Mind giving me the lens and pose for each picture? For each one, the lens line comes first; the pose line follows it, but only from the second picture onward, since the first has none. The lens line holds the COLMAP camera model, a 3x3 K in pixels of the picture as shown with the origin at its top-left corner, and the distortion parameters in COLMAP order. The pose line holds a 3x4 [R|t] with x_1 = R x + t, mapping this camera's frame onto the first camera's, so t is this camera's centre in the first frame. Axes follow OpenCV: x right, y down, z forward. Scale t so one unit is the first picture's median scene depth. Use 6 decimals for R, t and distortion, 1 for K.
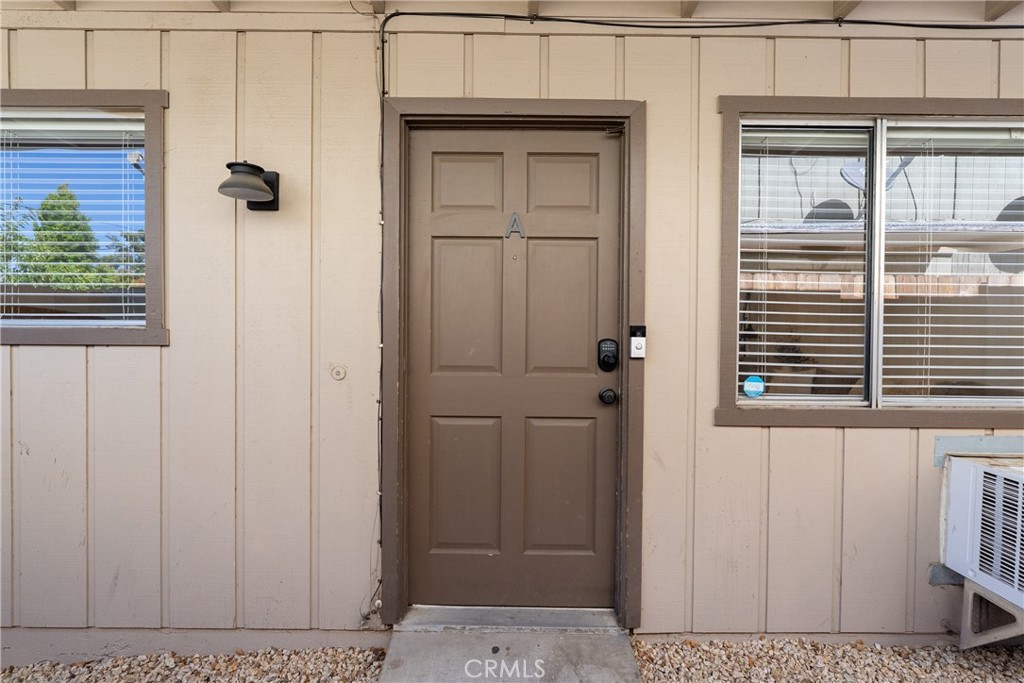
lens RADIAL K [[464.7, 0, 512.7], [0, 464.7, 345.4], [0, 0, 1]] dist [-0.008071, 0.004140]
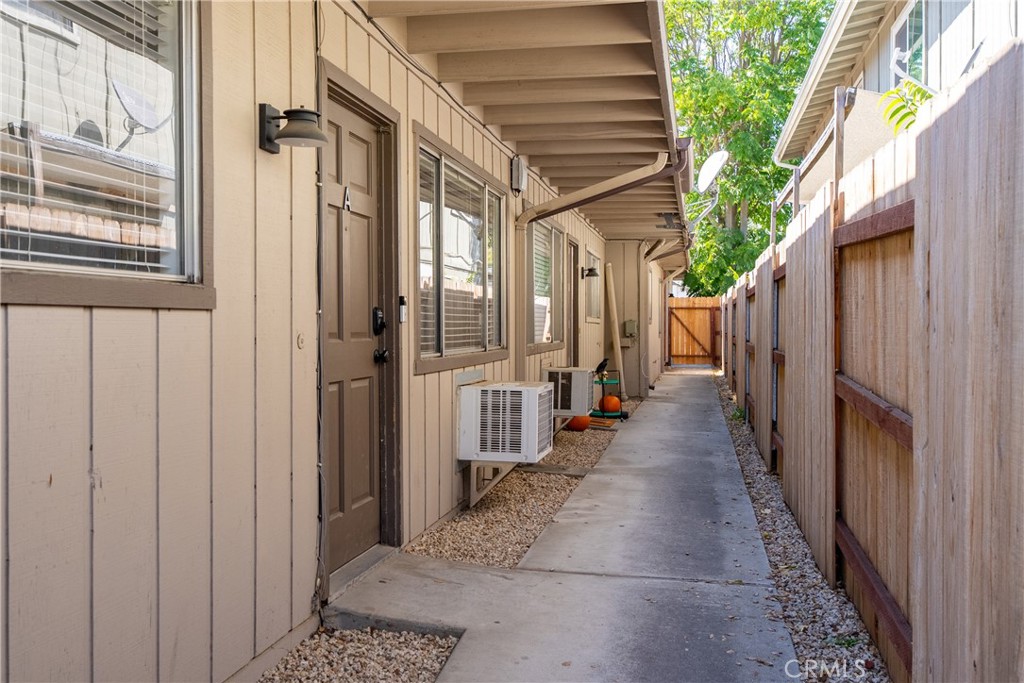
lens RADIAL K [[1044.9, 0, 511.8], [0, 1044.9, 339.1], [0, 0, 1]] dist [0.017958, 0.000000]
pose [[0.172501, -0.020826, 0.984789, -2.339191], [0.018772, 0.999664, 0.017852, 0.026385], [-0.984830, 0.015407, 0.172834, 0.231295]]
